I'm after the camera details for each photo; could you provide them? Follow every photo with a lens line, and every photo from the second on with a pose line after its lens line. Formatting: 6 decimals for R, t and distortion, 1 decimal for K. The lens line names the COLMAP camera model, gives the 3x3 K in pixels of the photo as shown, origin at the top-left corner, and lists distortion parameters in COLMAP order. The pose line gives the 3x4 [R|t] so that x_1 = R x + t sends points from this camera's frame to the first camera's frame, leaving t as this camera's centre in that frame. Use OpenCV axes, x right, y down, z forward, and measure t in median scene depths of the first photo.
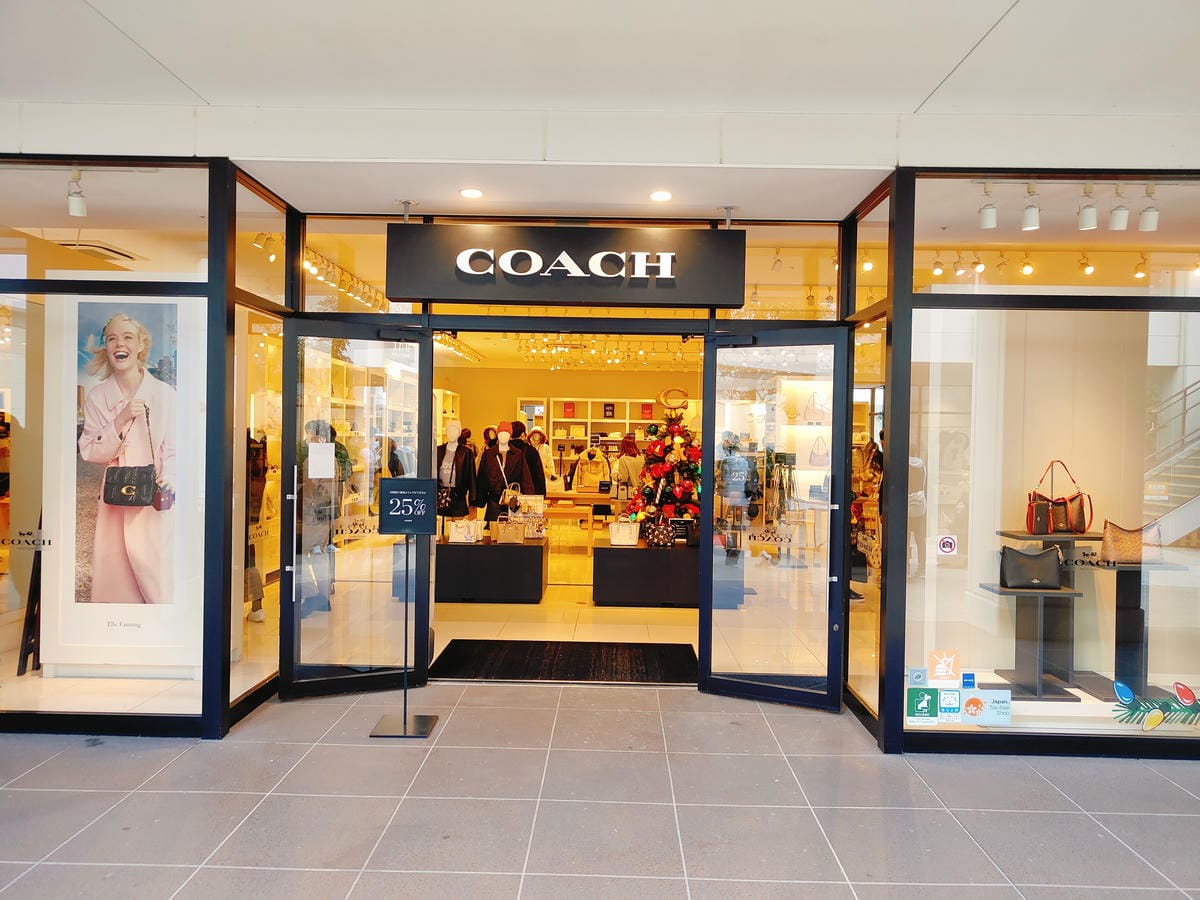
lens RADIAL K [[843.0, 0, 601.4], [0, 843.0, 451.3], [0, 0, 1]] dist [0.008256, 0.003484]
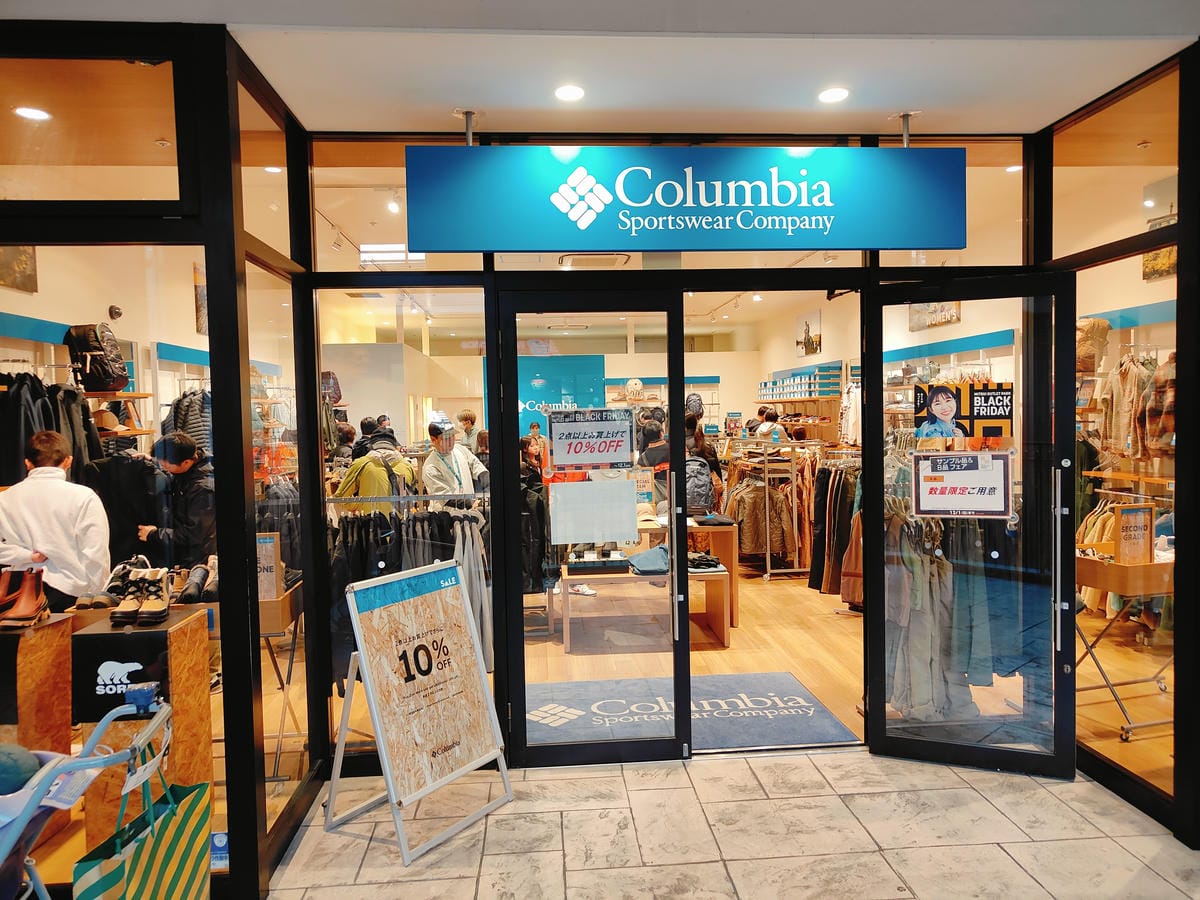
lens RADIAL K [[843.0, 0, 595.6], [0, 843.0, 444.4], [0, 0, 1]] dist [0.008256, 0.003484]
pose [[0.995122, -0.042496, 0.089032, -0.203116], [0.040720, 0.998936, 0.021669, -0.026169], [-0.089859, -0.017938, 0.995793, 0.283955]]
